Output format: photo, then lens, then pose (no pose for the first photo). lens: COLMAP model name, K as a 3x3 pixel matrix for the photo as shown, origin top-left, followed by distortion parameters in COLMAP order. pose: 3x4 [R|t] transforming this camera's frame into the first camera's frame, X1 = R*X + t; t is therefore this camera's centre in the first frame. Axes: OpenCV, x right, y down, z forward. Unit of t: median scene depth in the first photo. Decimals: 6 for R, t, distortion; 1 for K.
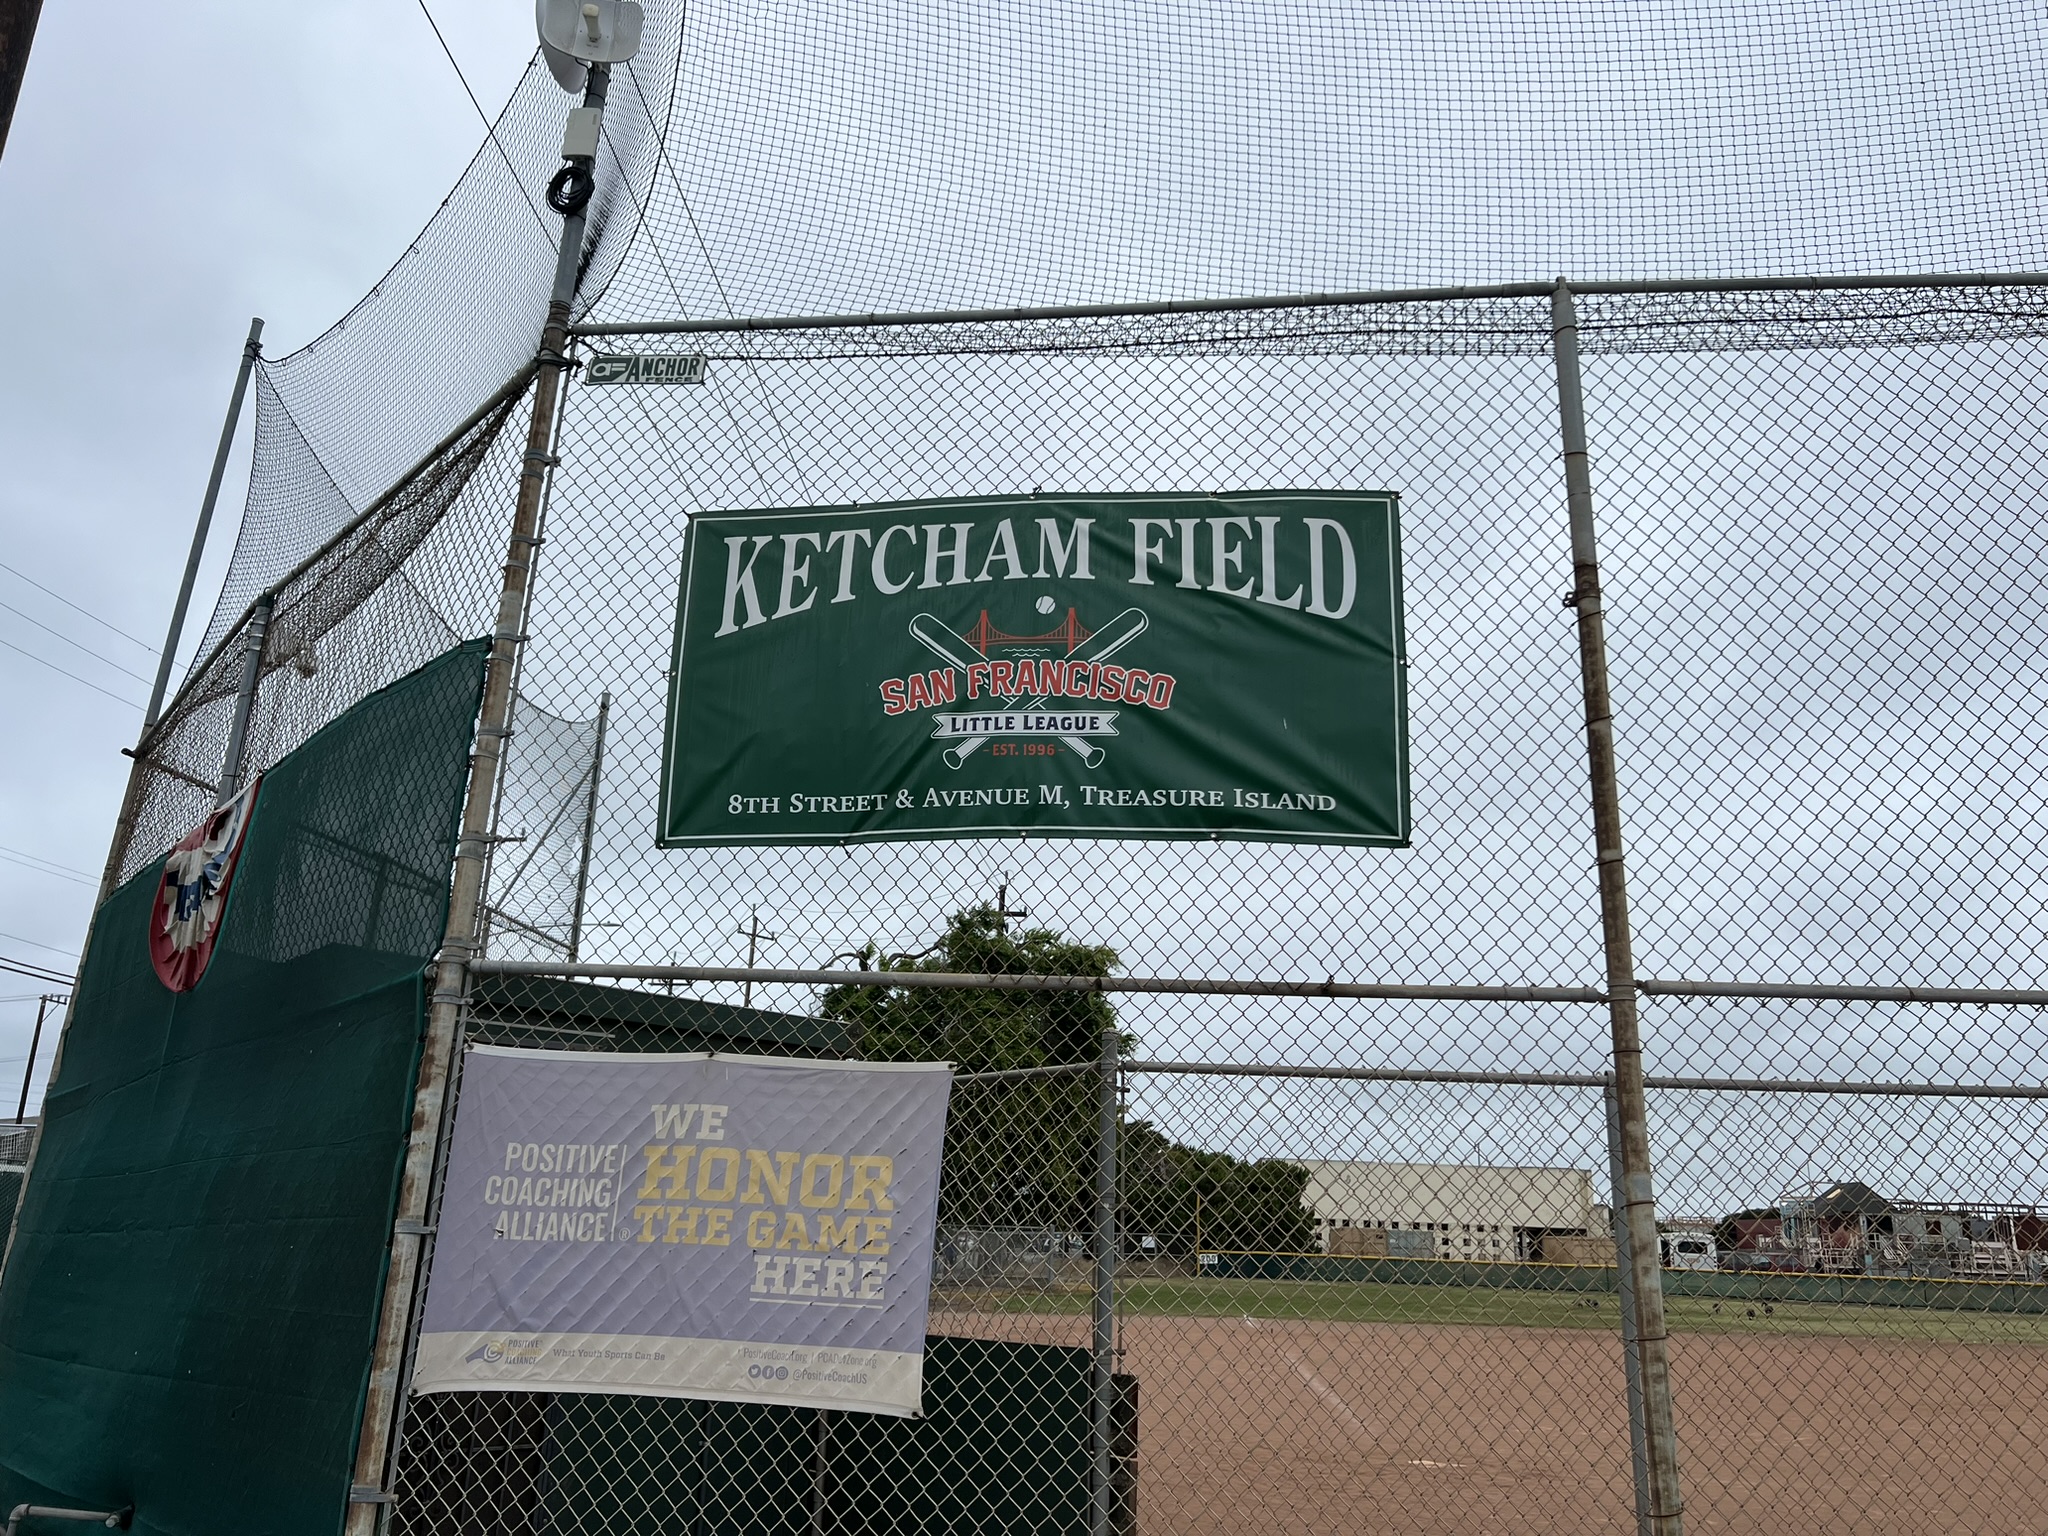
lens RADIAL K [[1512.5, 0, 1024.0], [0, 1512.5, 768.0], [0, 0, 1]] dist [0.006872, 0.001071]
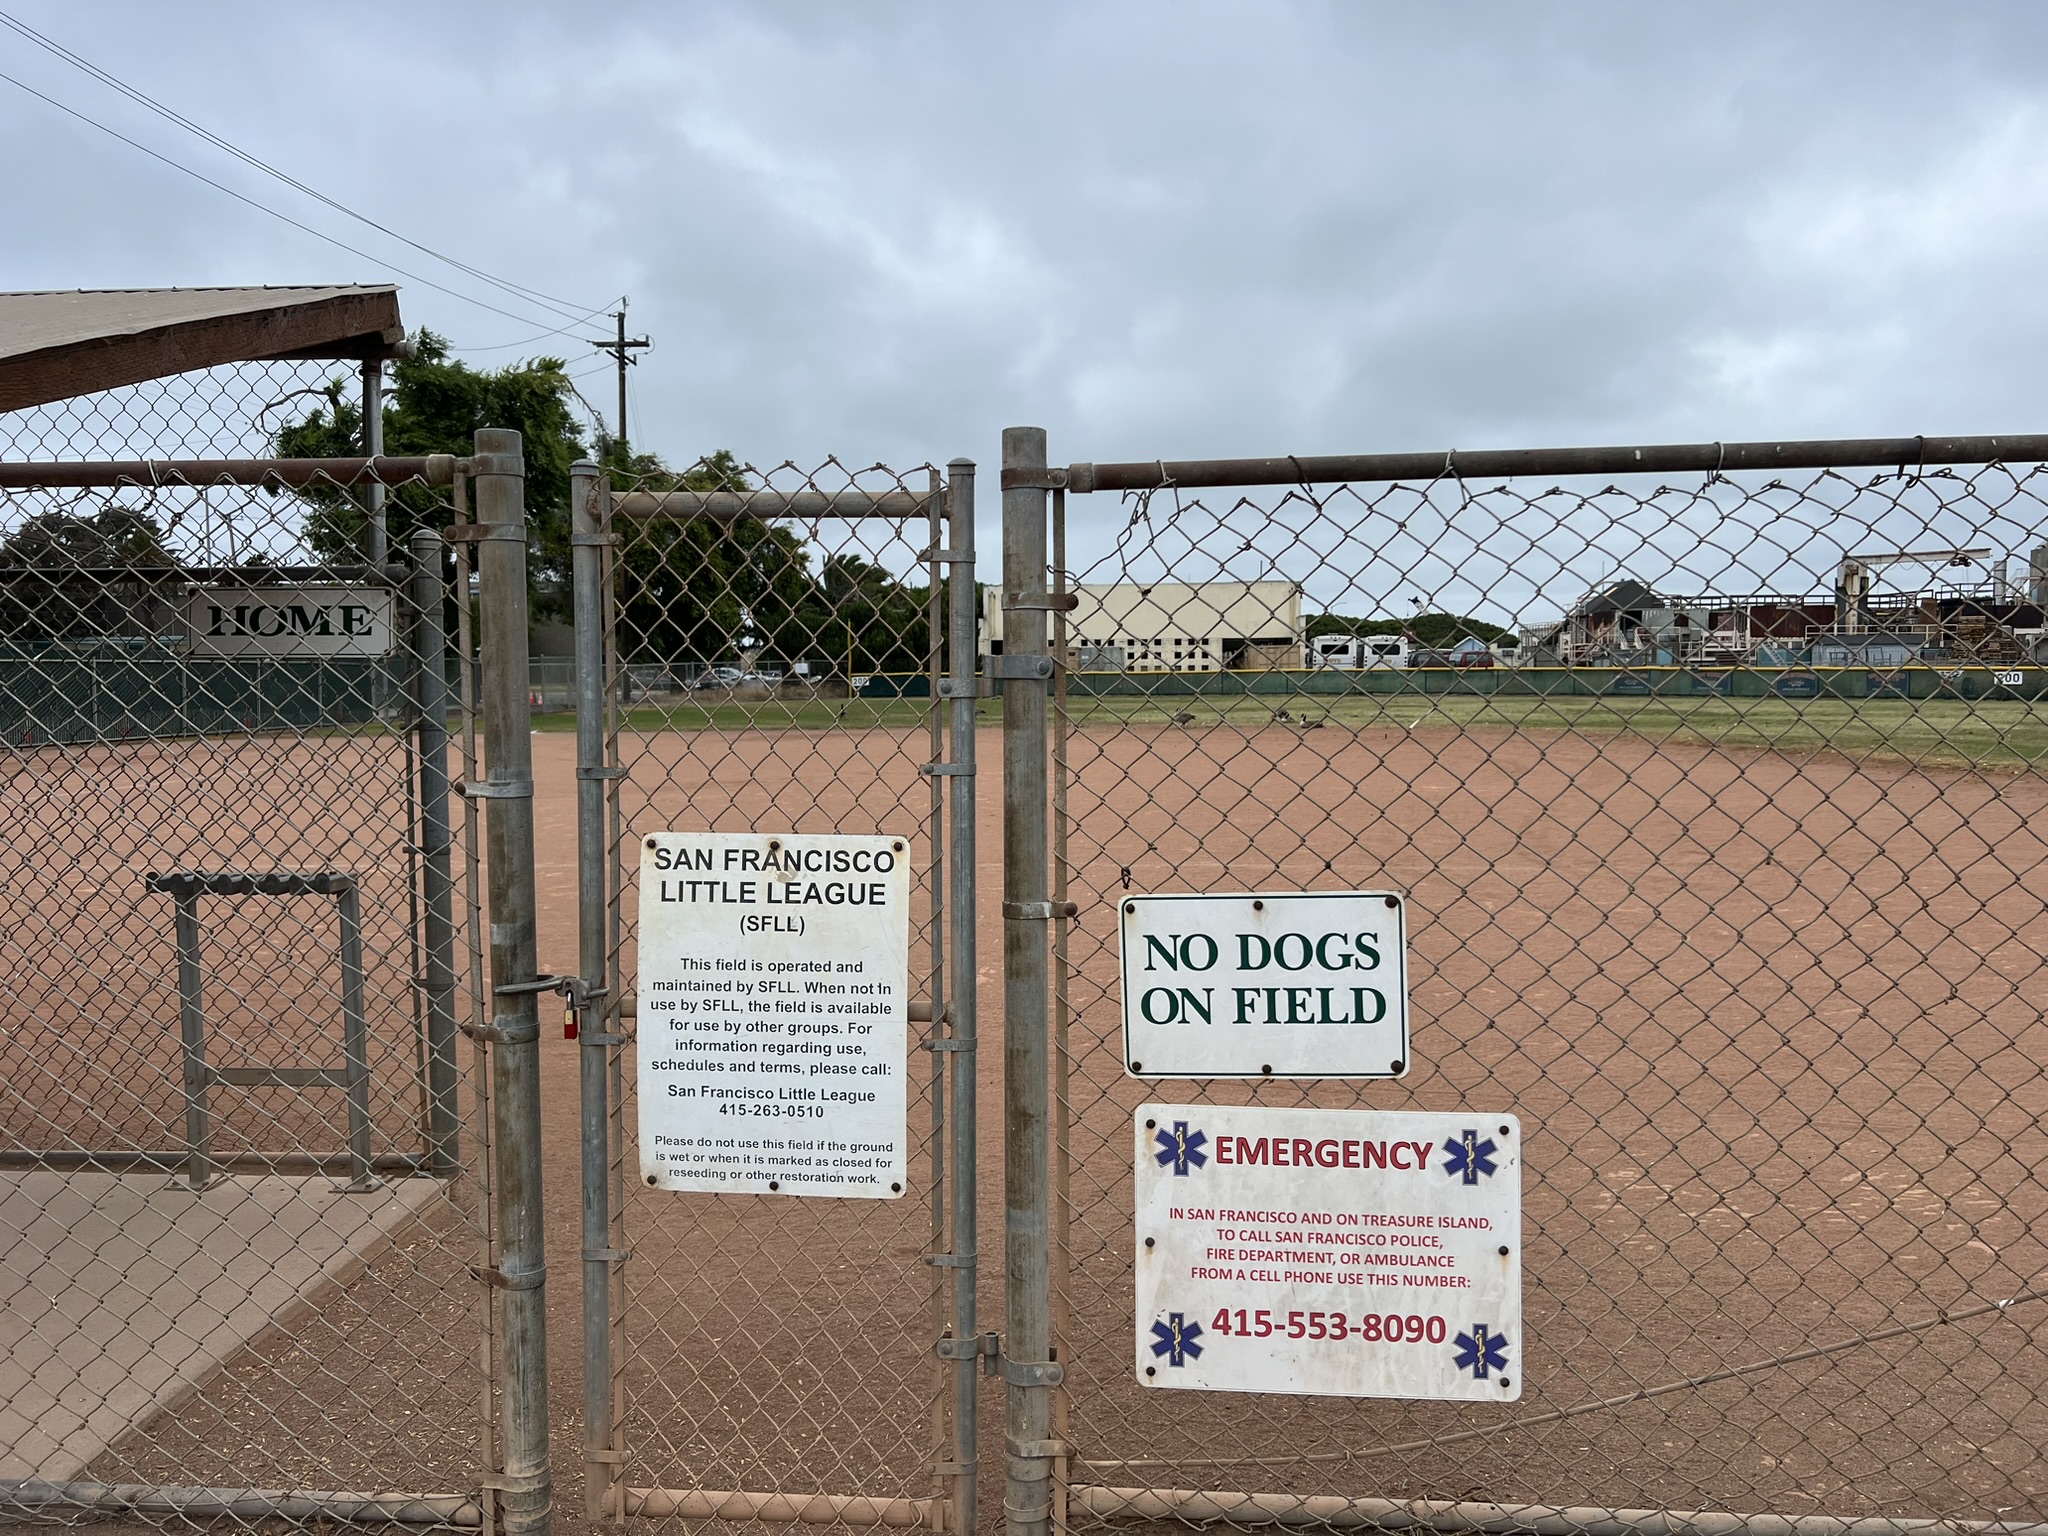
lens RADIAL K [[1512.5, 0, 1024.0], [0, 1512.5, 768.0], [0, 0, 1]] dist [0.006872, 0.001071]
pose [[0.997990, -0.048518, 0.040762, 0.142047], [0.030673, 0.932742, 0.359236, 0.008847], [-0.055450, -0.357264, 0.932356, 0.008790]]
